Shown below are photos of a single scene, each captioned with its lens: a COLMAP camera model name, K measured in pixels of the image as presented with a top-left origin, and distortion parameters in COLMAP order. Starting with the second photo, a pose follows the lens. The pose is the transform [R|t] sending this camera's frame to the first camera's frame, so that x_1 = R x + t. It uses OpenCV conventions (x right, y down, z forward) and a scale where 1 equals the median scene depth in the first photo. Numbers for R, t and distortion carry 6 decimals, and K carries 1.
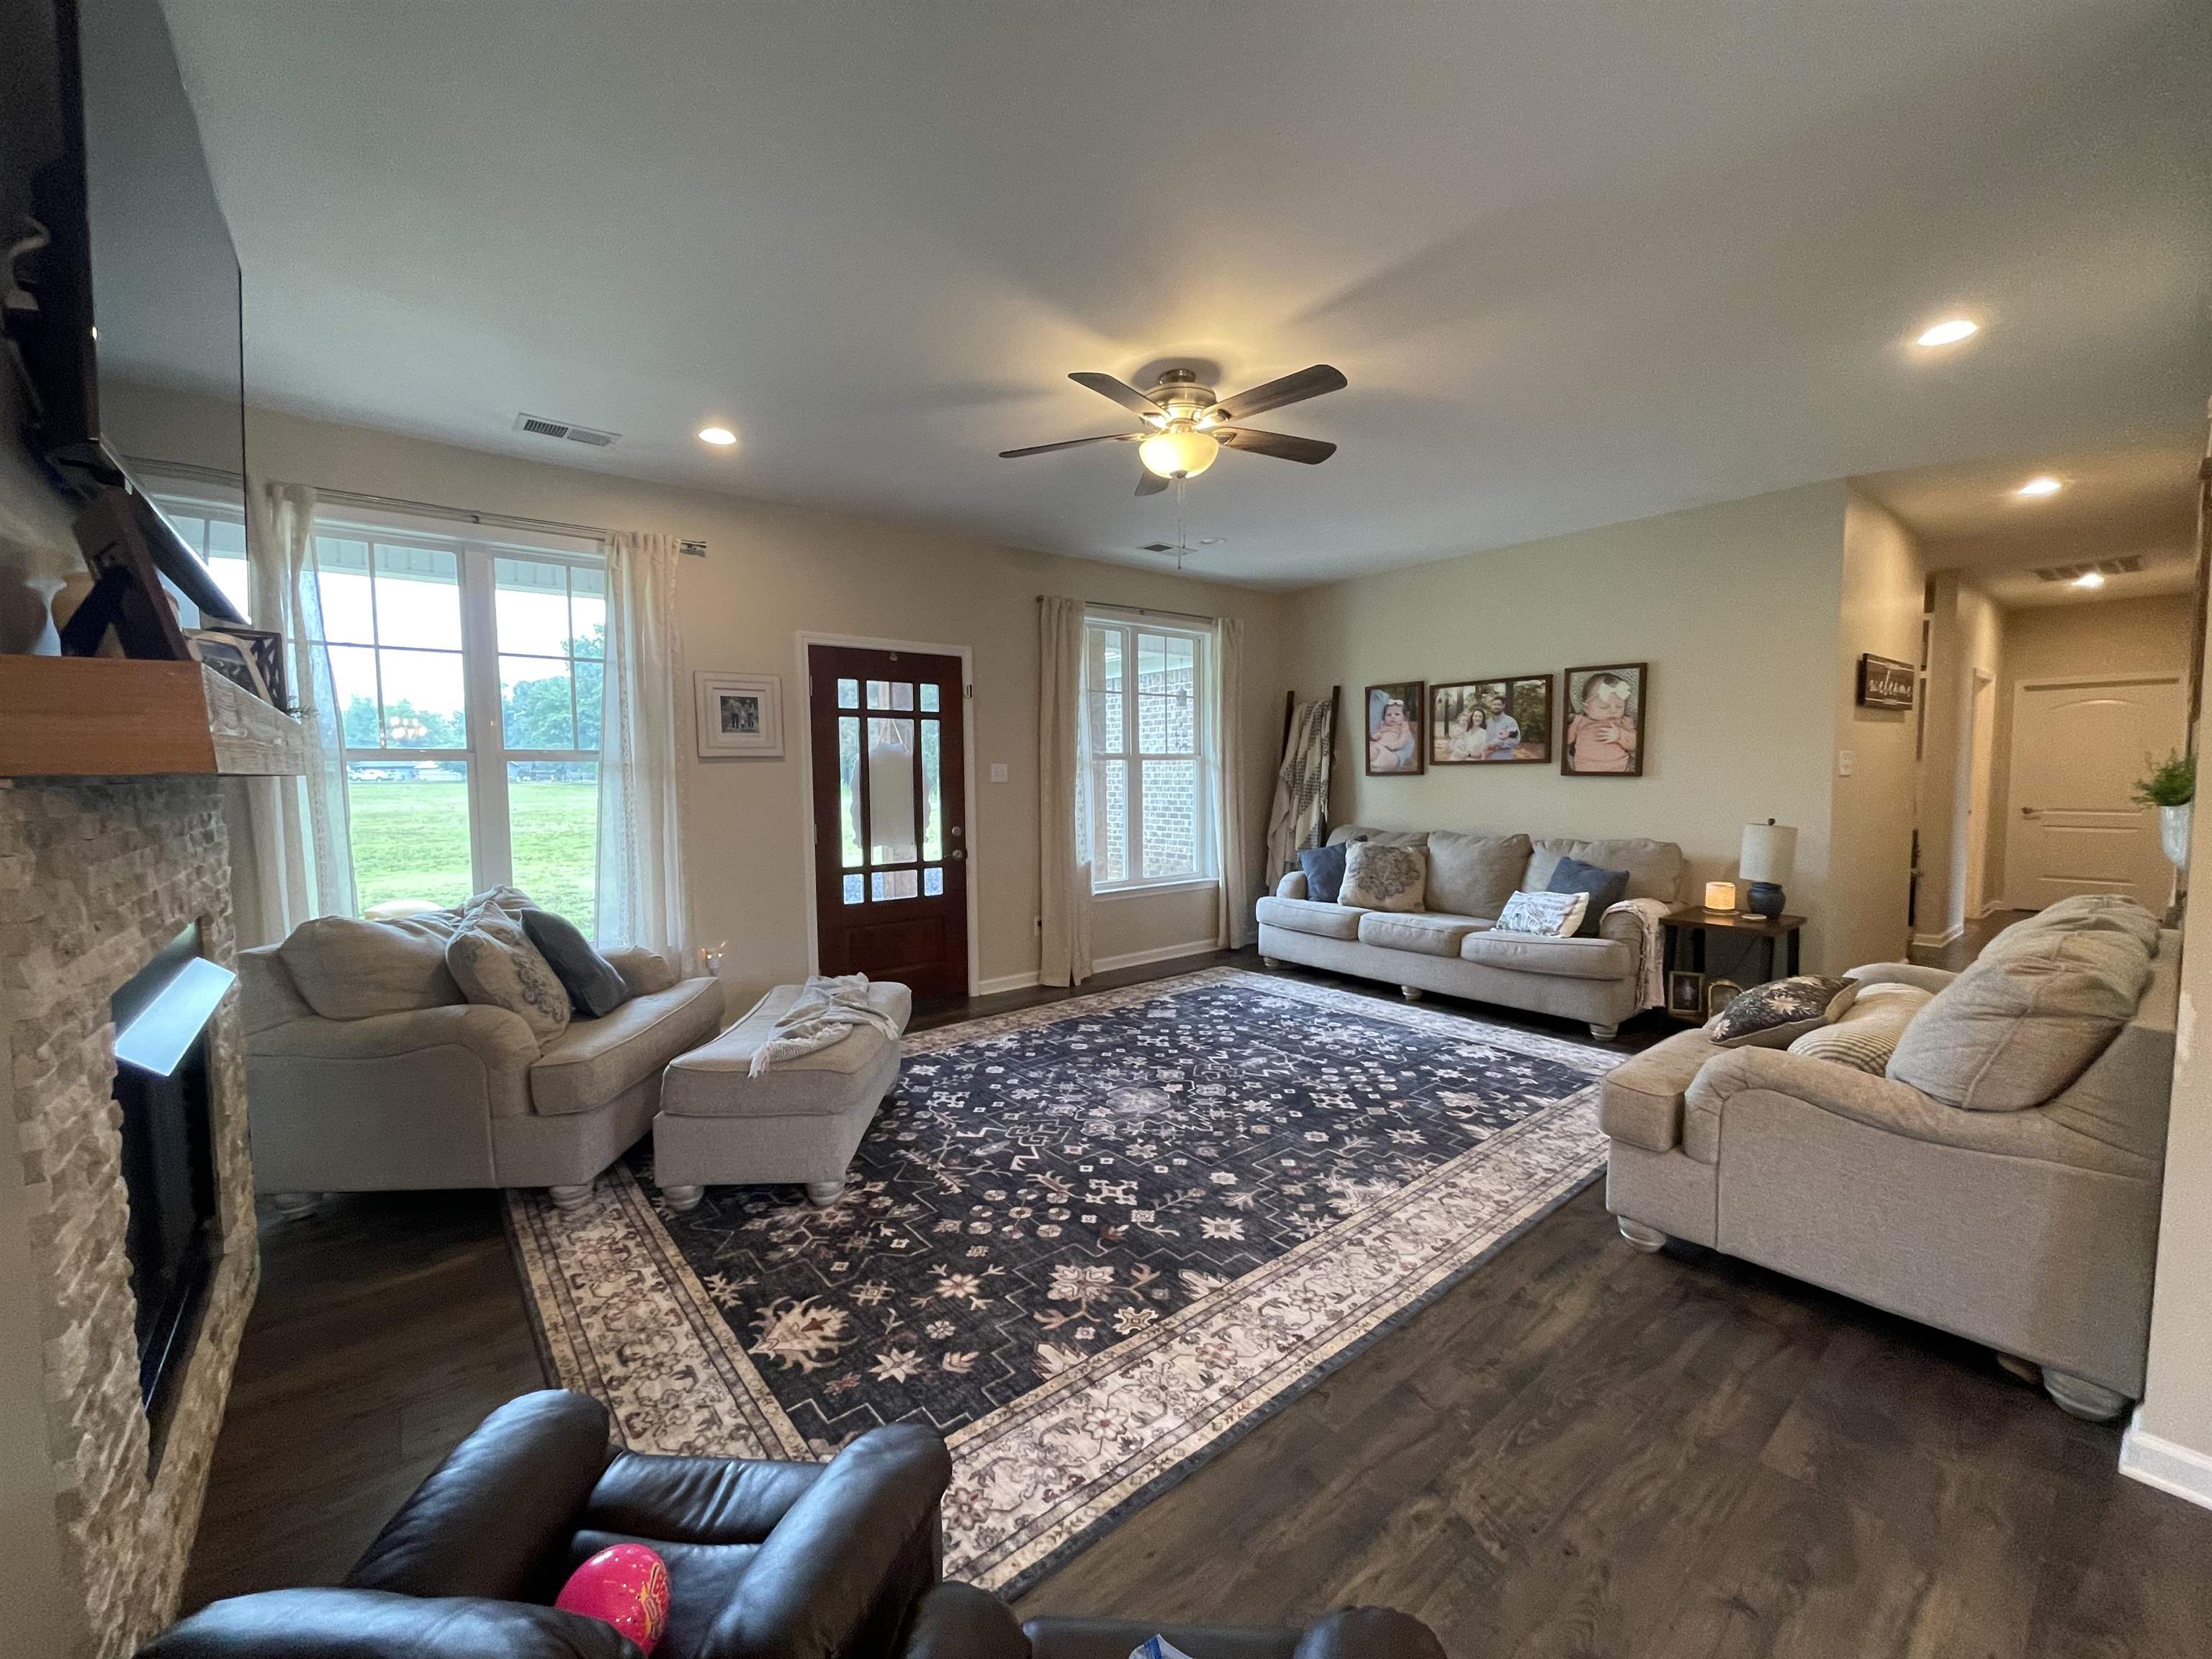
lens RADIAL K [[894.4, 0, 1101.0], [0, 894.4, 832.7], [0, 0, 1]] dist [0.004239, -0.000347]
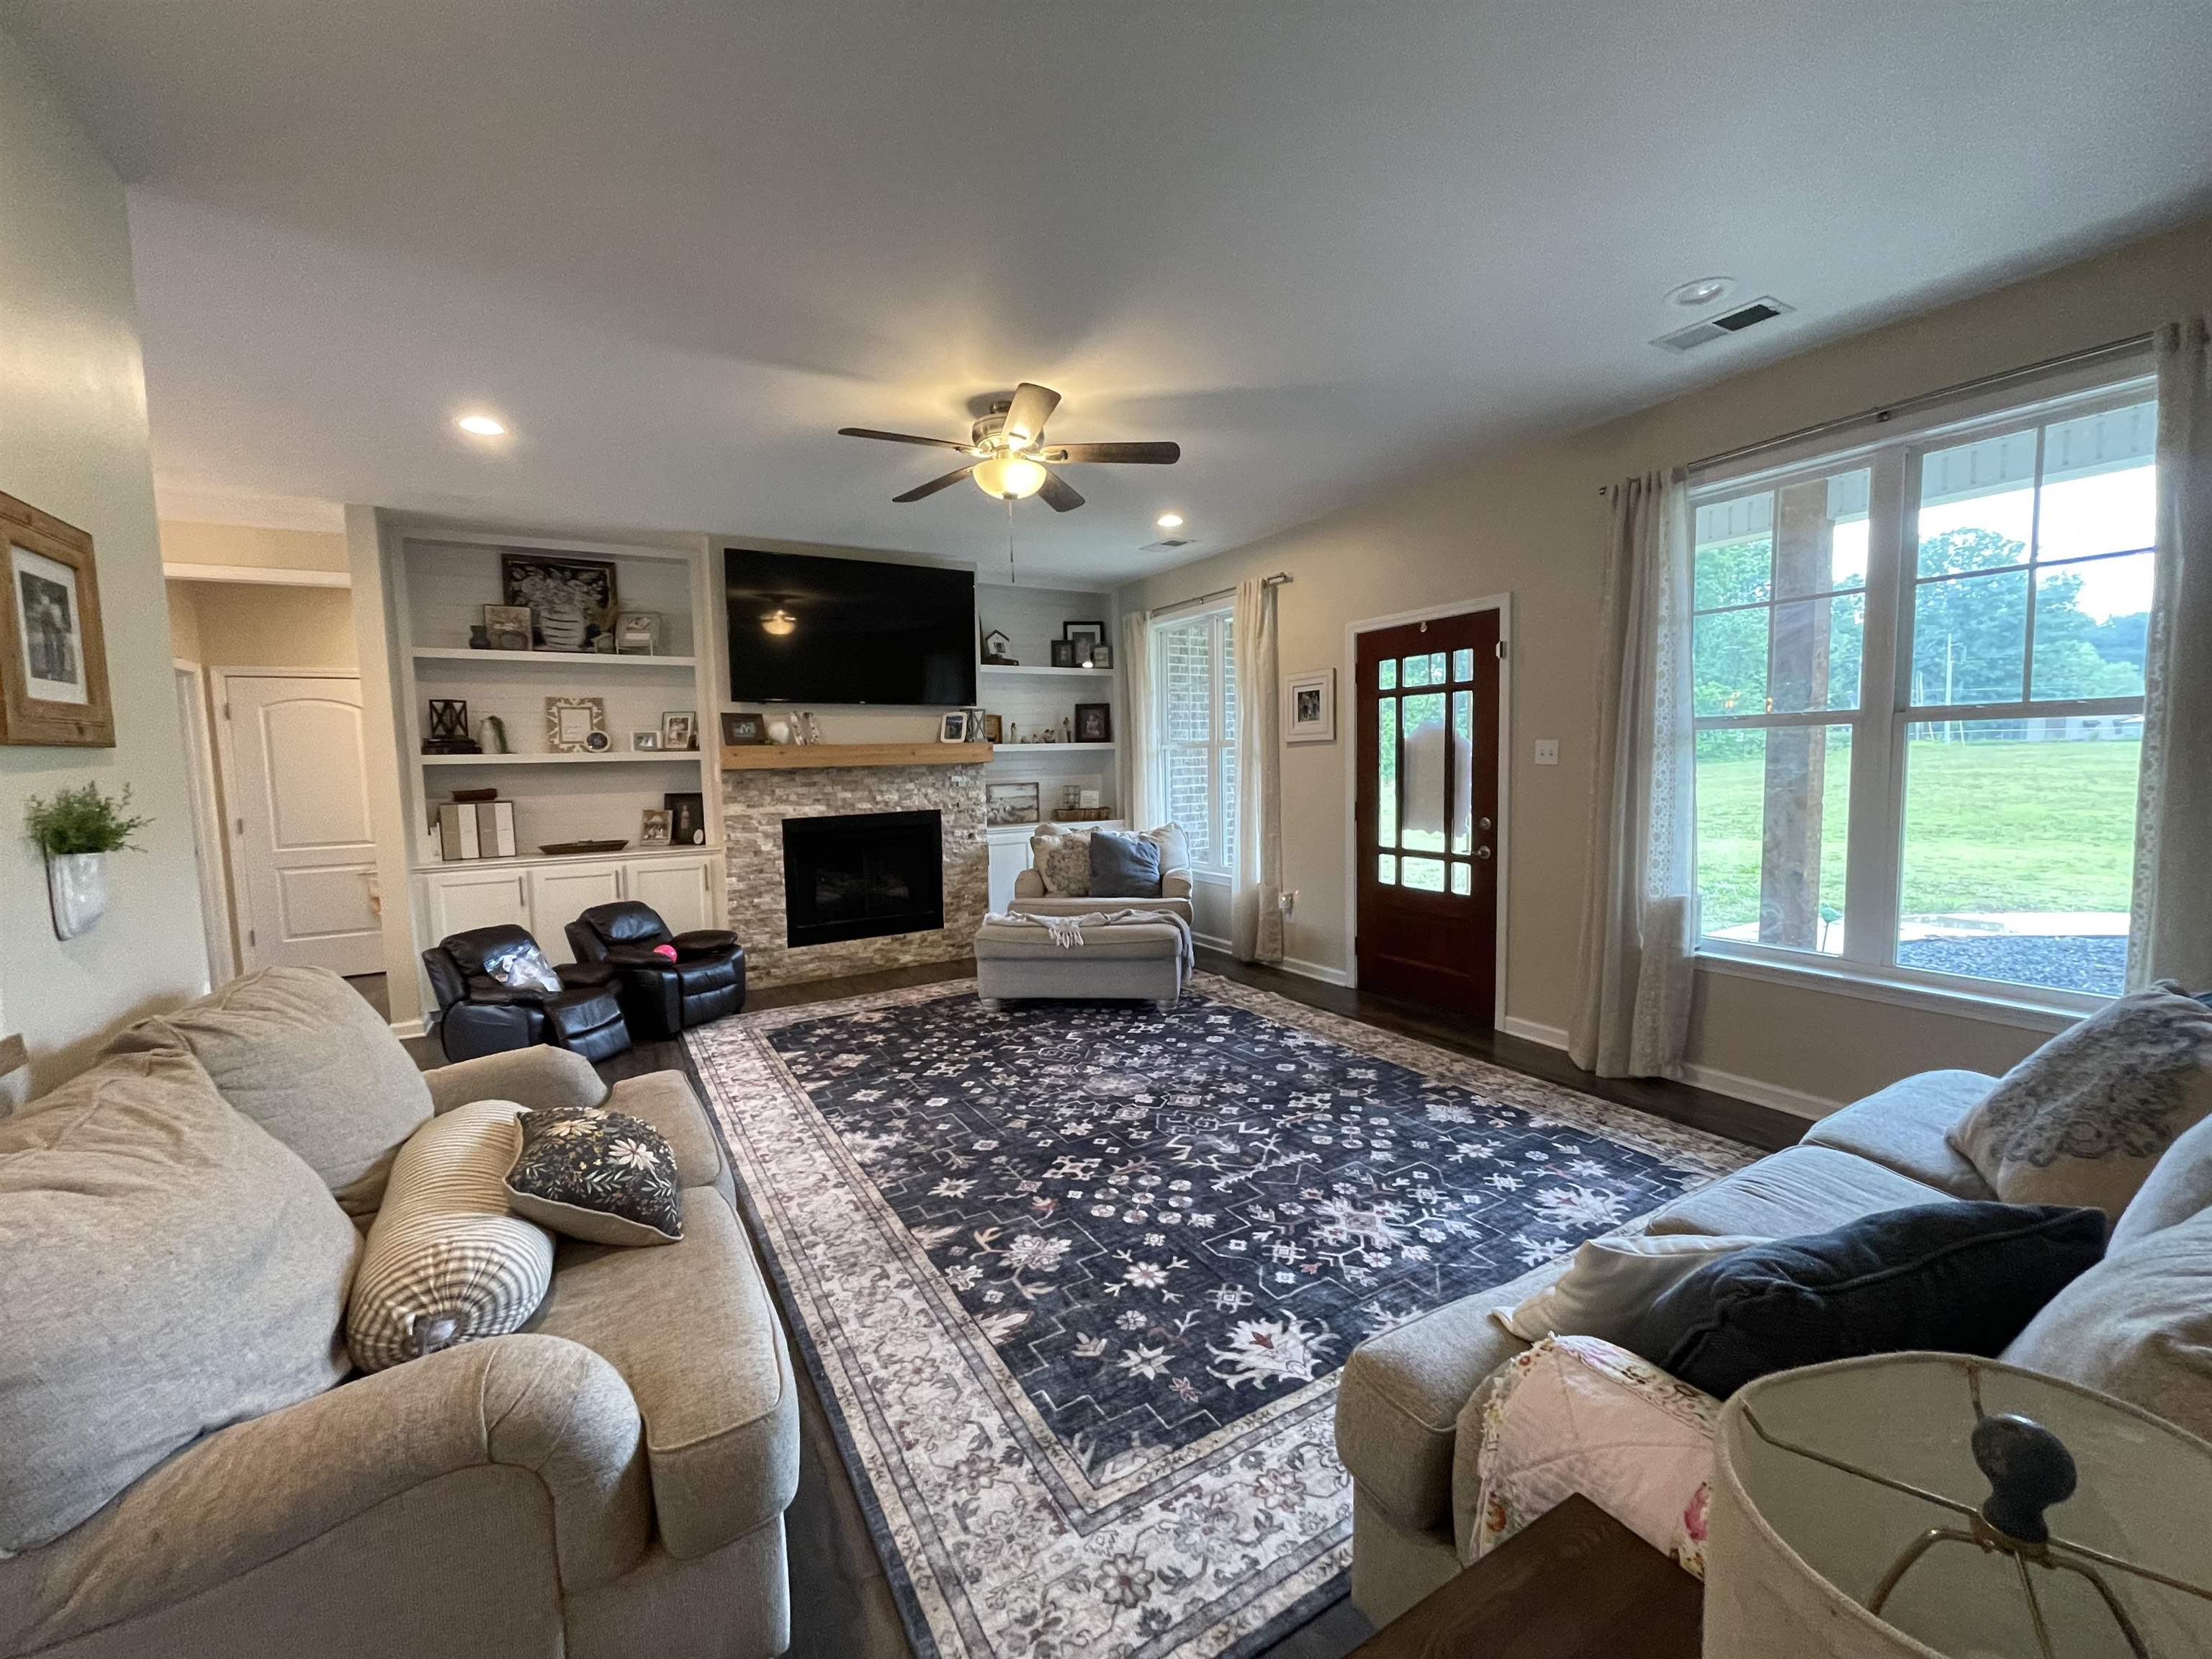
lens RADIAL K [[894.4, 0, 1097.4], [0, 894.4, 825.8], [0, 0, 1]] dist [0.004239, -0.000347]
pose [[-0.156540, 0.090828, -0.983487, 0.909723], [-0.043790, 0.994145, 0.098782, -0.084211], [0.986700, 0.058530, -0.151646, 0.990420]]
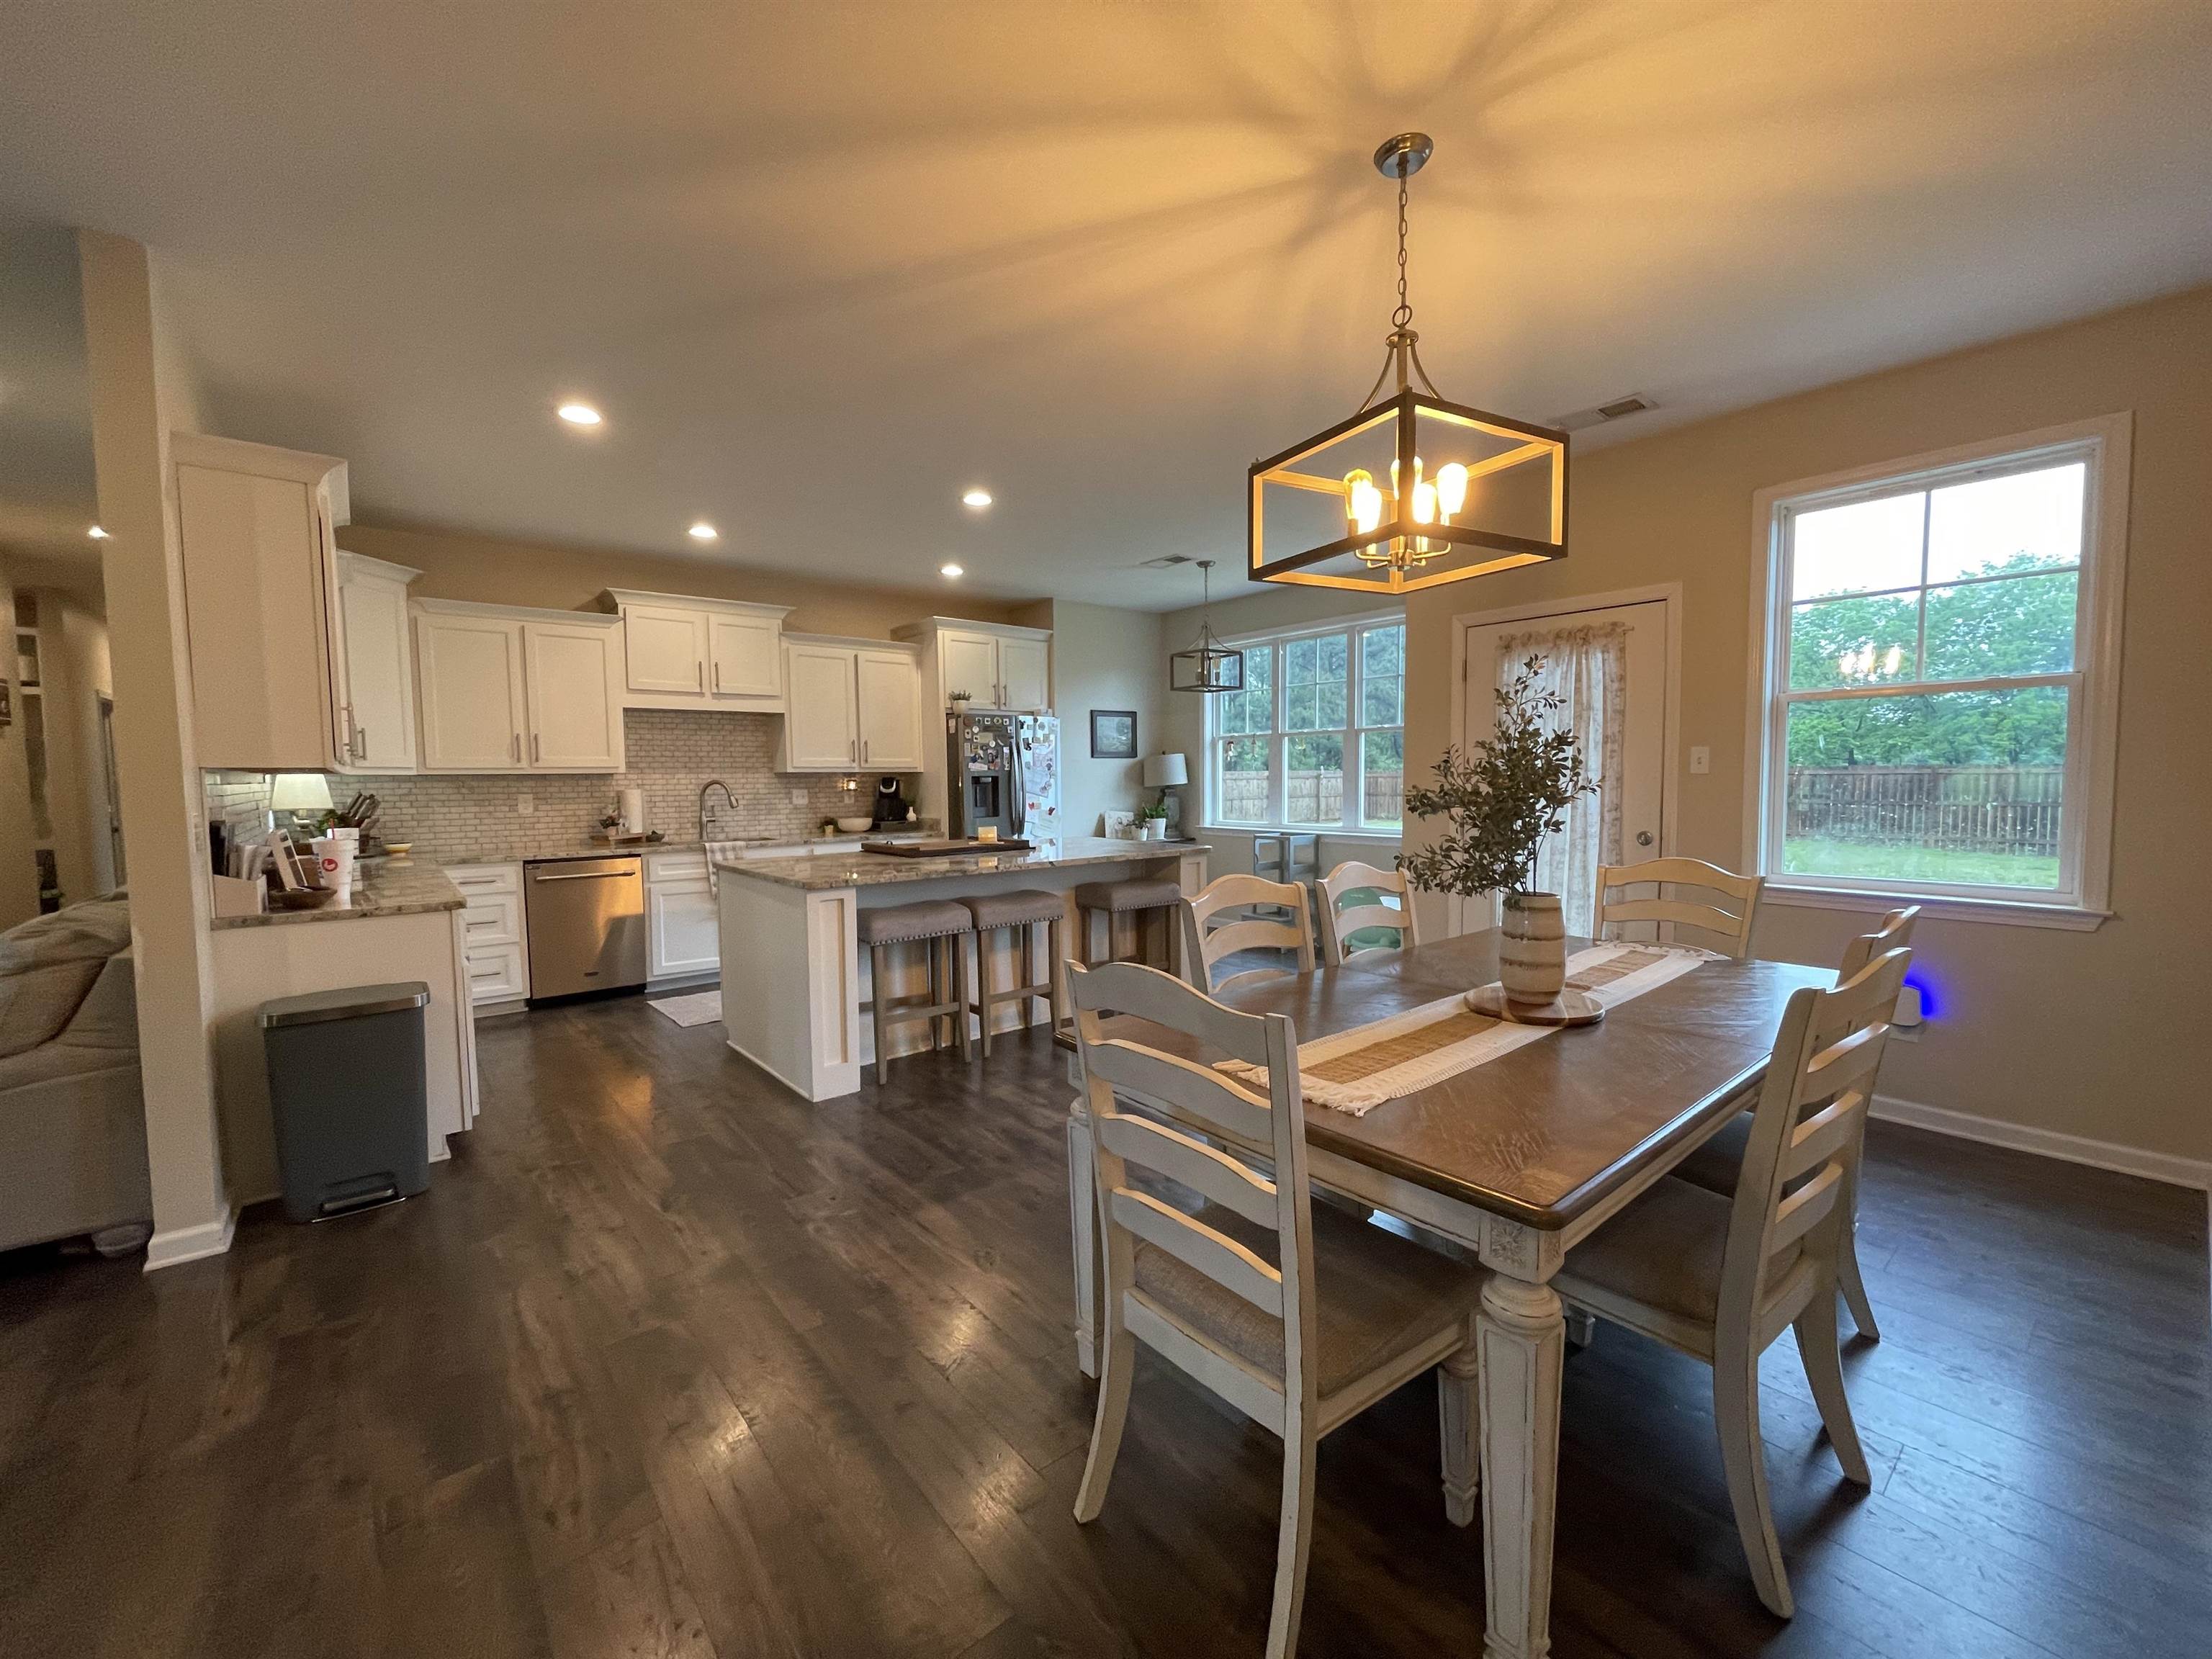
lens RADIAL K [[894.4, 0, 1103.1], [0, 894.4, 838.8], [0, 0, 1]] dist [0.004239, -0.000347]
pose [[-0.001191, -0.060420, 0.998172, -0.297085], [0.080186, 0.994953, 0.060321, 0.083759], [-0.996779, 0.080111, 0.003660, -0.691725]]
